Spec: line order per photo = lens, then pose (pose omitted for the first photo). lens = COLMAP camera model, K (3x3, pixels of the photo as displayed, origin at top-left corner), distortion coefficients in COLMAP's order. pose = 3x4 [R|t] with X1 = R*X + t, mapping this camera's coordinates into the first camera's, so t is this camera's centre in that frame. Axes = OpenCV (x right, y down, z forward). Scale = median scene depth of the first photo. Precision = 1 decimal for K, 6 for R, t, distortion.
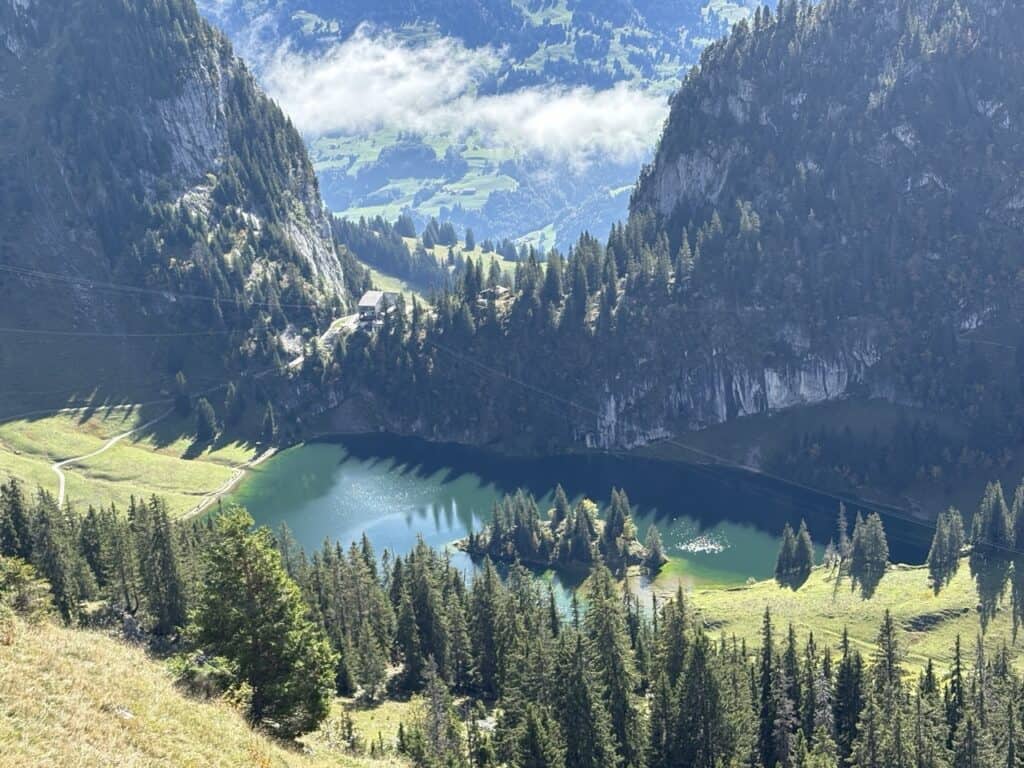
lens RADIAL K [[1712.3, 0, 512.0], [0, 1712.3, 384.0], [0, 0, 1]] dist [0.379768, -1.667160]
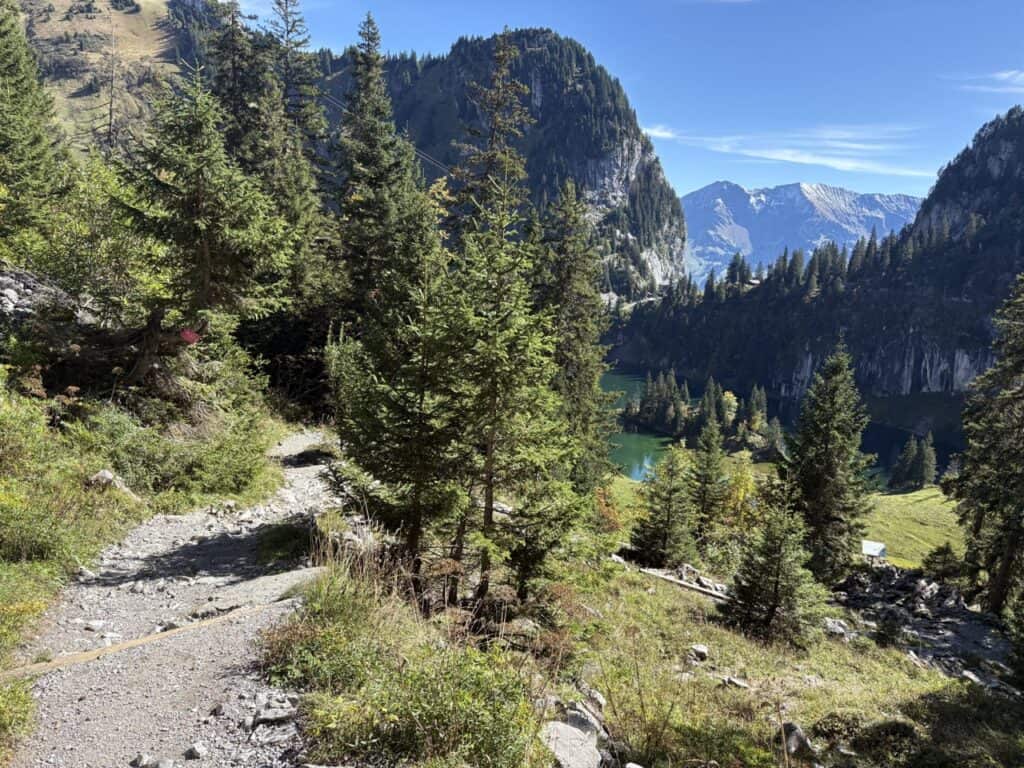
lens RADIAL K [[786.2, 0, 512.0], [0, 786.2, 384.0], [0, 0, 1]] dist [0.035031, 0.000913]
pose [[0.867264, 0.221792, -0.445715, 0.127699], [-0.266901, 0.962886, -0.040189, 0.103785], [0.420259, 0.153816, 0.894272, 0.425003]]
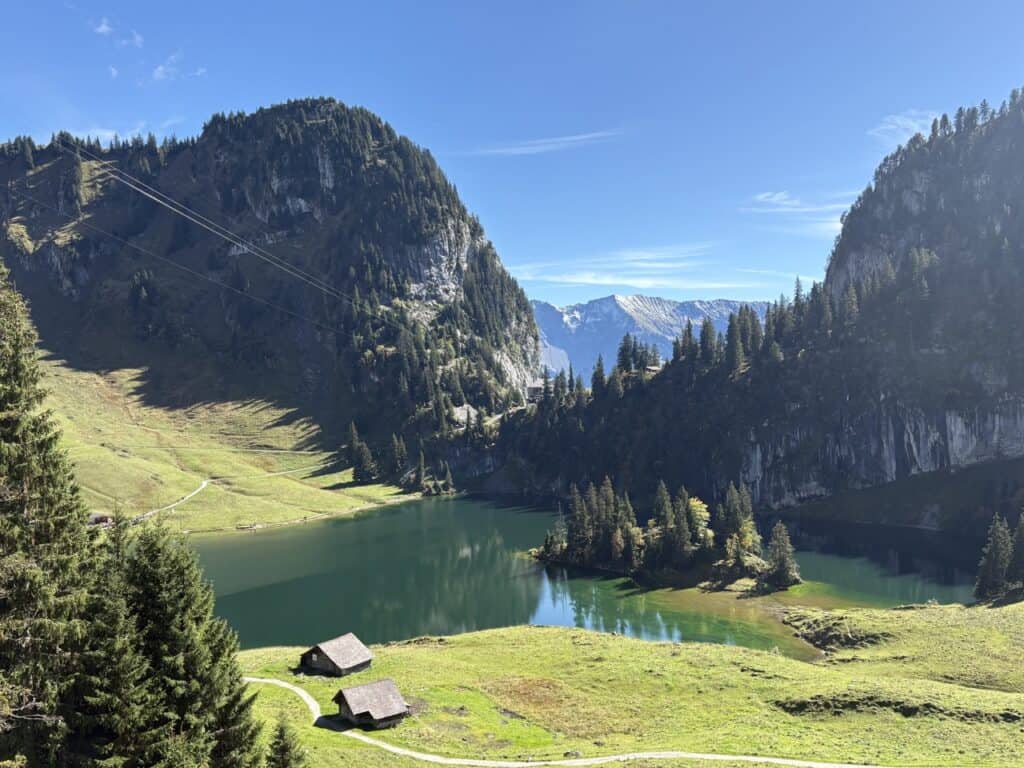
lens RADIAL K [[945.9, 0, 516.0], [0, 945.9, 389.0], [0, 0, 1]] dist [0.103920, -0.170308]
pose [[0.964298, 0.052370, -0.259589, 0.063926], [-0.119859, 0.960410, -0.251487, 0.117817], [0.236142, 0.273623, 0.932399, 0.501329]]
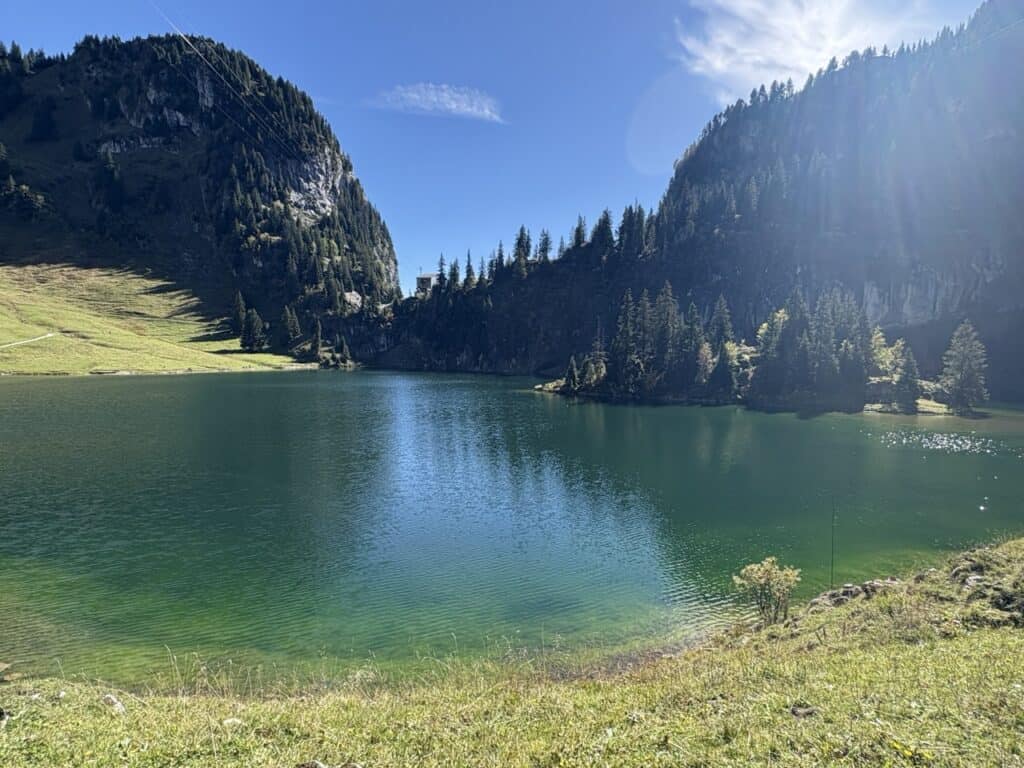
lens RADIAL K [[574.4, 0, 512.0], [0, 574.4, 384.0], [0, 0, 1]] dist [-0.012119, 0.013219]
pose [[0.993124, 0.096566, 0.066183, -0.049910], [-0.077609, 0.966320, -0.245363, 0.126730], [-0.087647, 0.238539, 0.967170, 0.715890]]
